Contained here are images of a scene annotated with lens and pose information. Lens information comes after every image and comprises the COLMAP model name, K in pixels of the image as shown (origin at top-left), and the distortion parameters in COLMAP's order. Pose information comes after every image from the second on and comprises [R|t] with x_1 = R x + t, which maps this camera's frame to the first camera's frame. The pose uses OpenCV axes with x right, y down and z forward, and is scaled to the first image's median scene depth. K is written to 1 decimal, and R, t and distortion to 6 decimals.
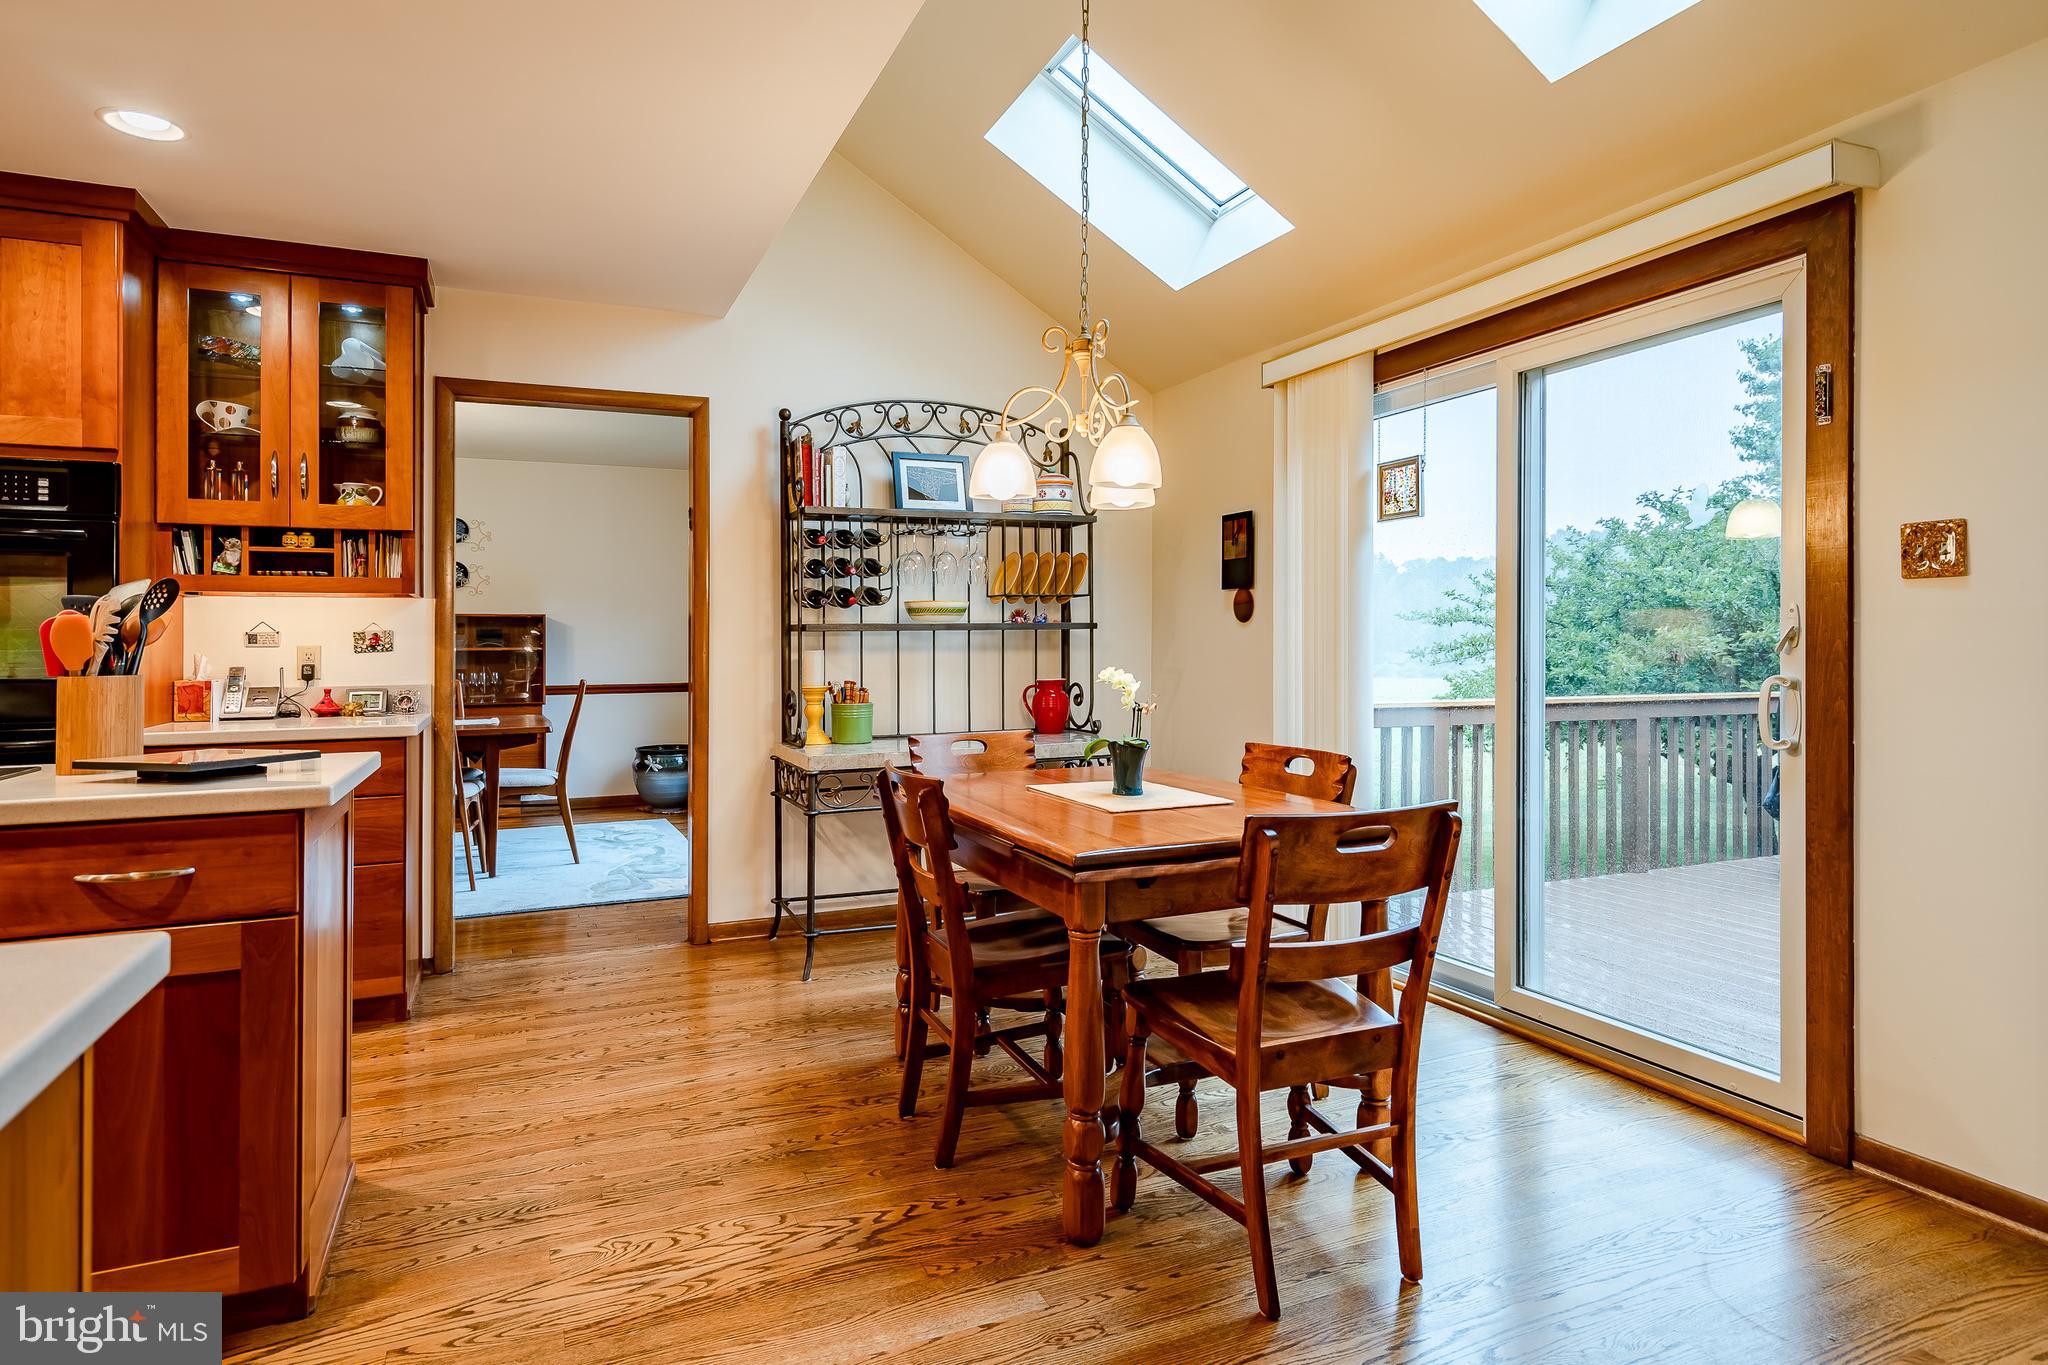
lens RADIAL K [[1140.6, 0, 1019.7], [0, 1140.6, 647.1], [0, 0, 1]] dist [0.001239, 0.001315]
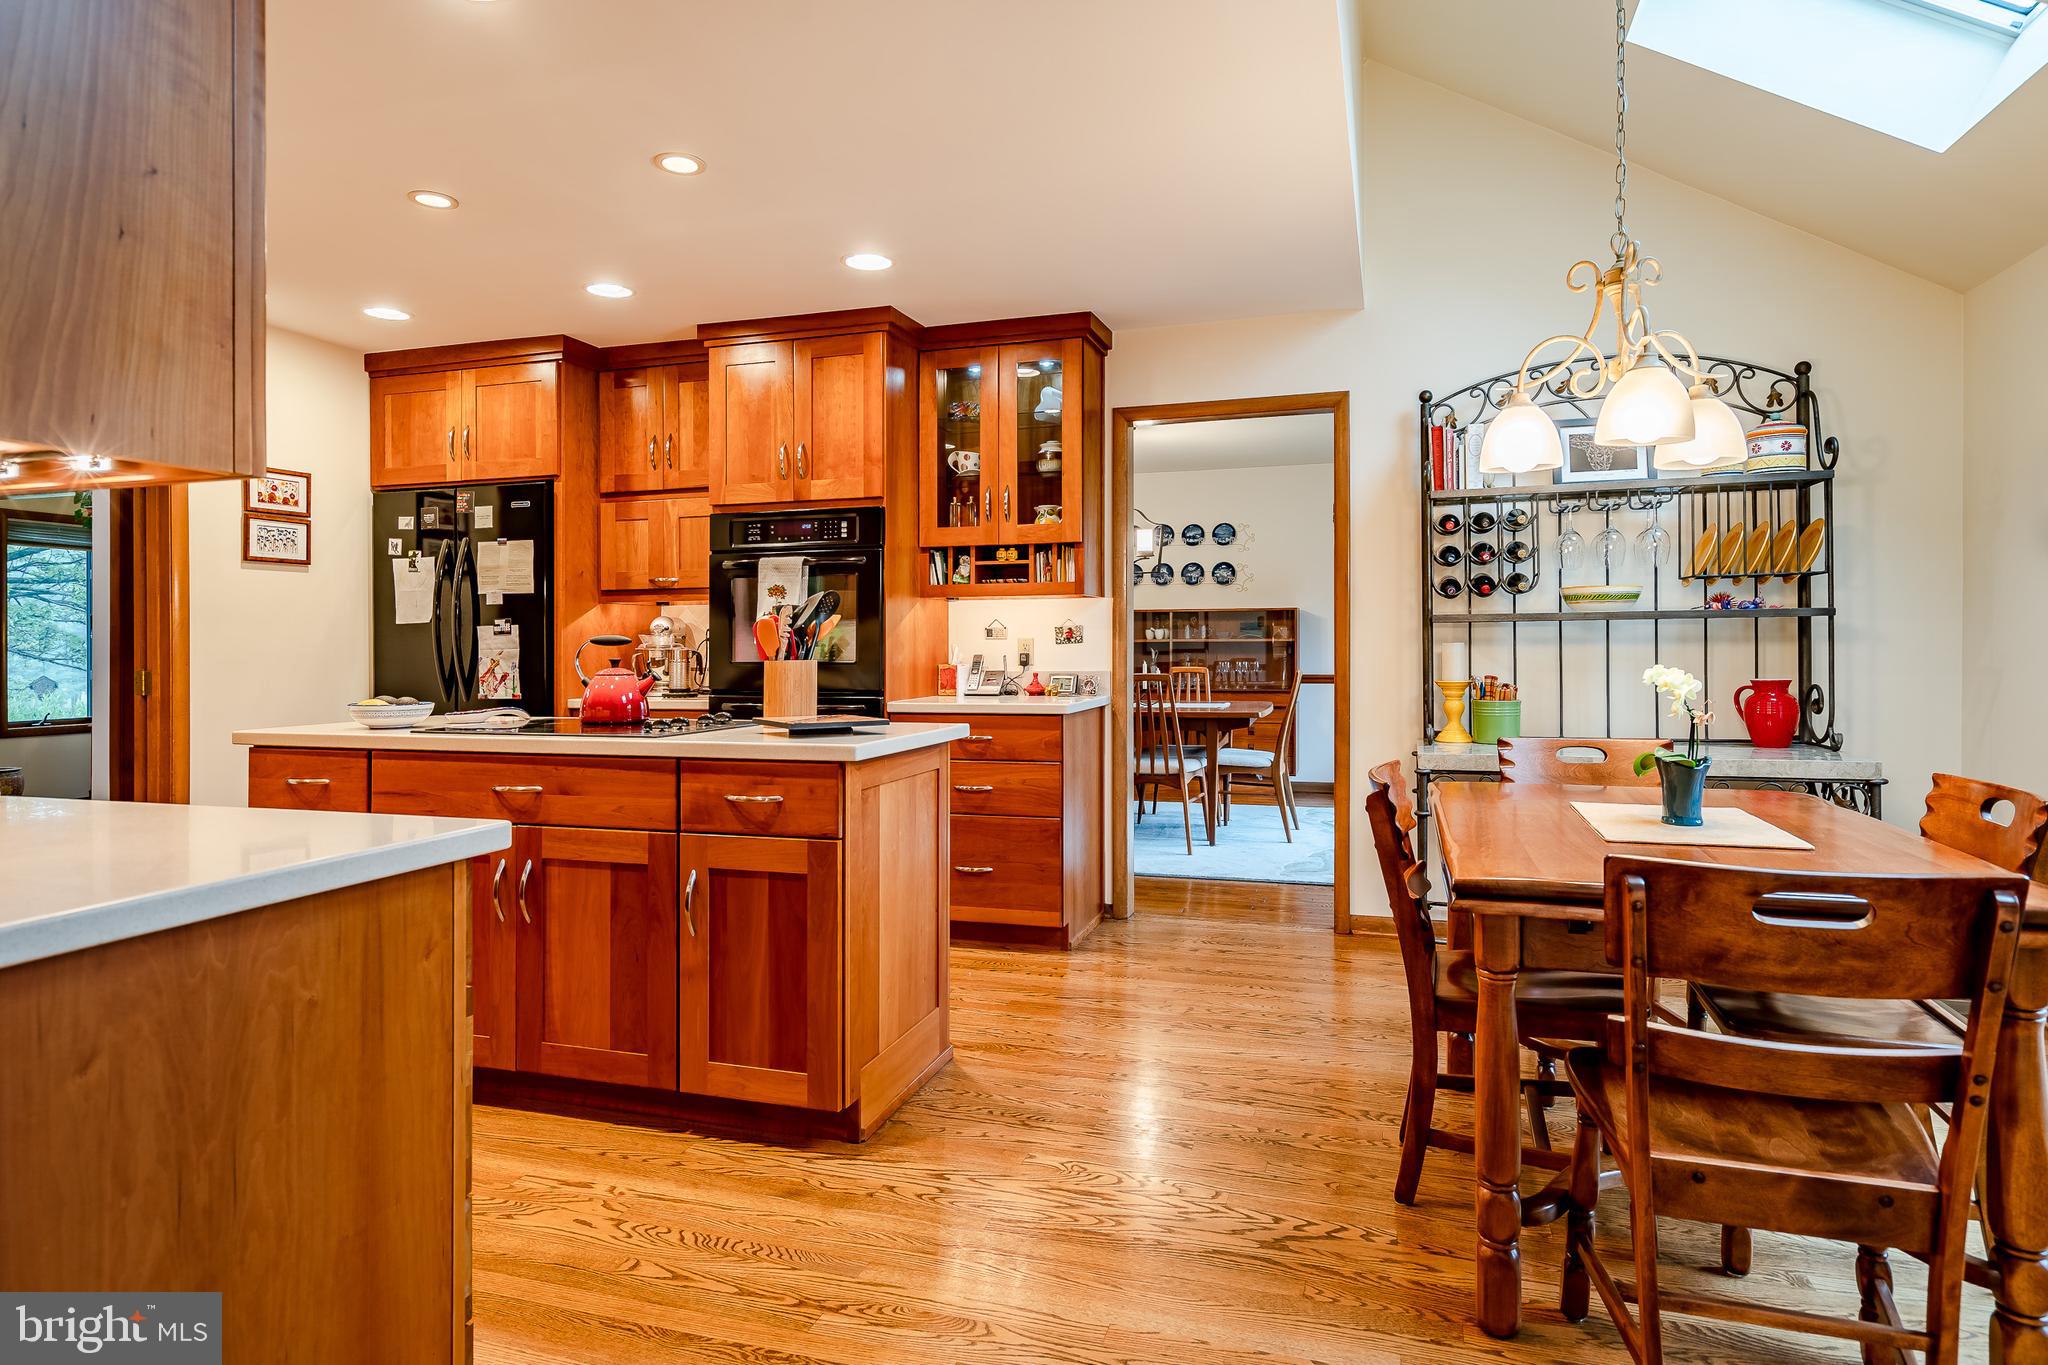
lens RADIAL K [[1140.6, 0, 1023.2], [0, 1140.6, 637.9], [0, 0, 1]] dist [0.001239, 0.001315]
pose [[0.747696, -0.000624, -0.664041, 0.217591], [0.000884, 1.000000, 0.000056, -0.001784], [0.664041, -0.000629, 0.747696, 0.070977]]
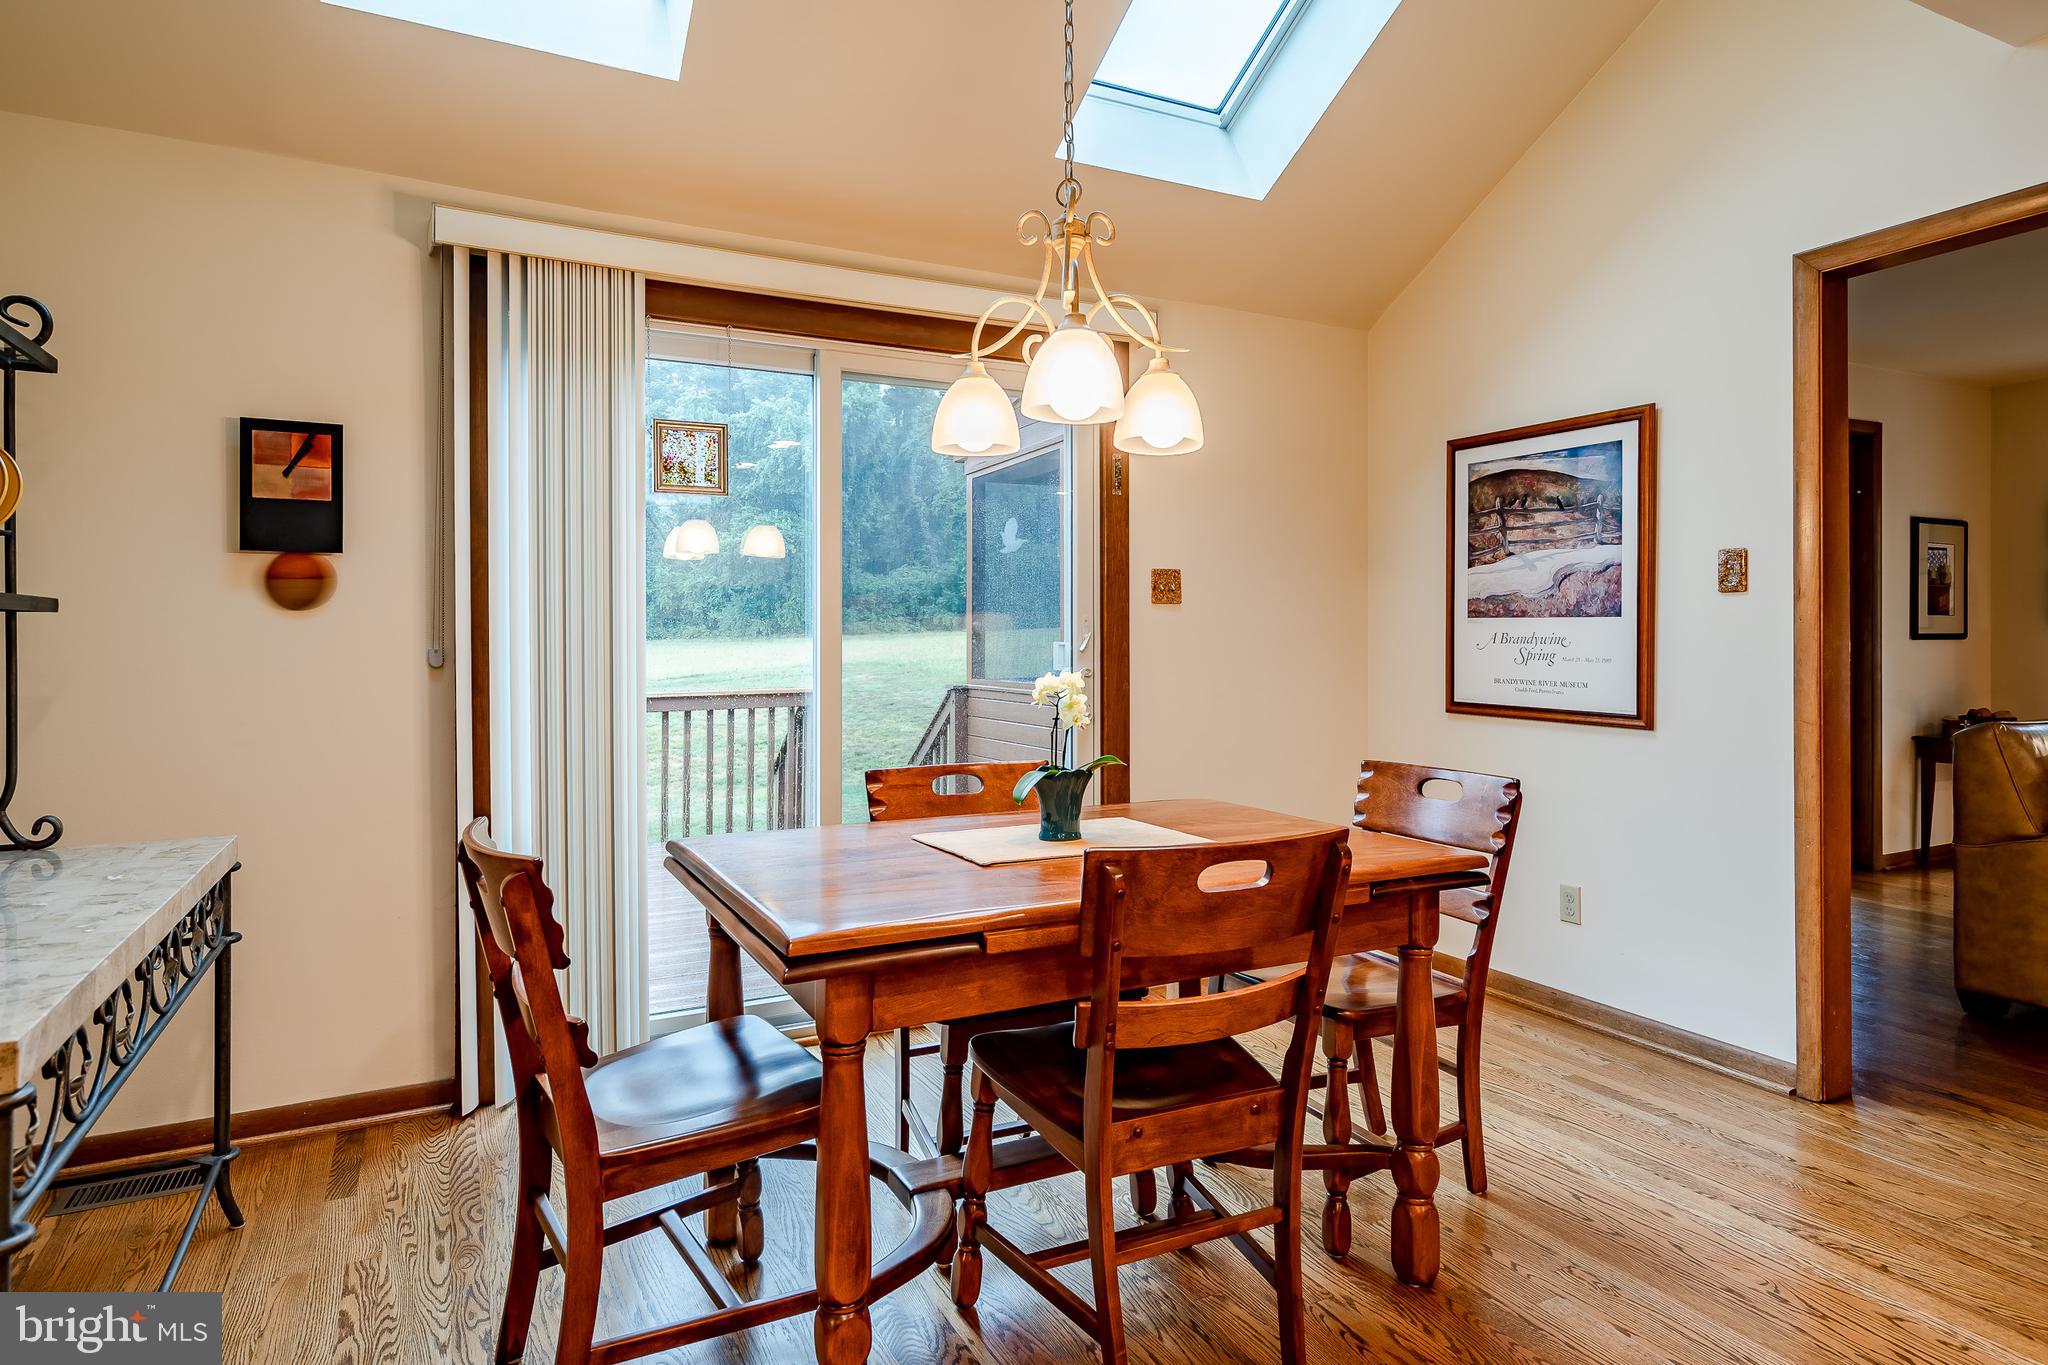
lens RADIAL K [[1140.6, 0, 1027.6], [0, 1140.6, 653.6], [0, 0, 1]] dist [0.001239, 0.001315]
pose [[-0.057090, -0.003319, 0.998364, -0.515700], [0.007482, 0.999965, 0.003752, 0.001414], [-0.998341, 0.007684, -0.057063, 0.825797]]
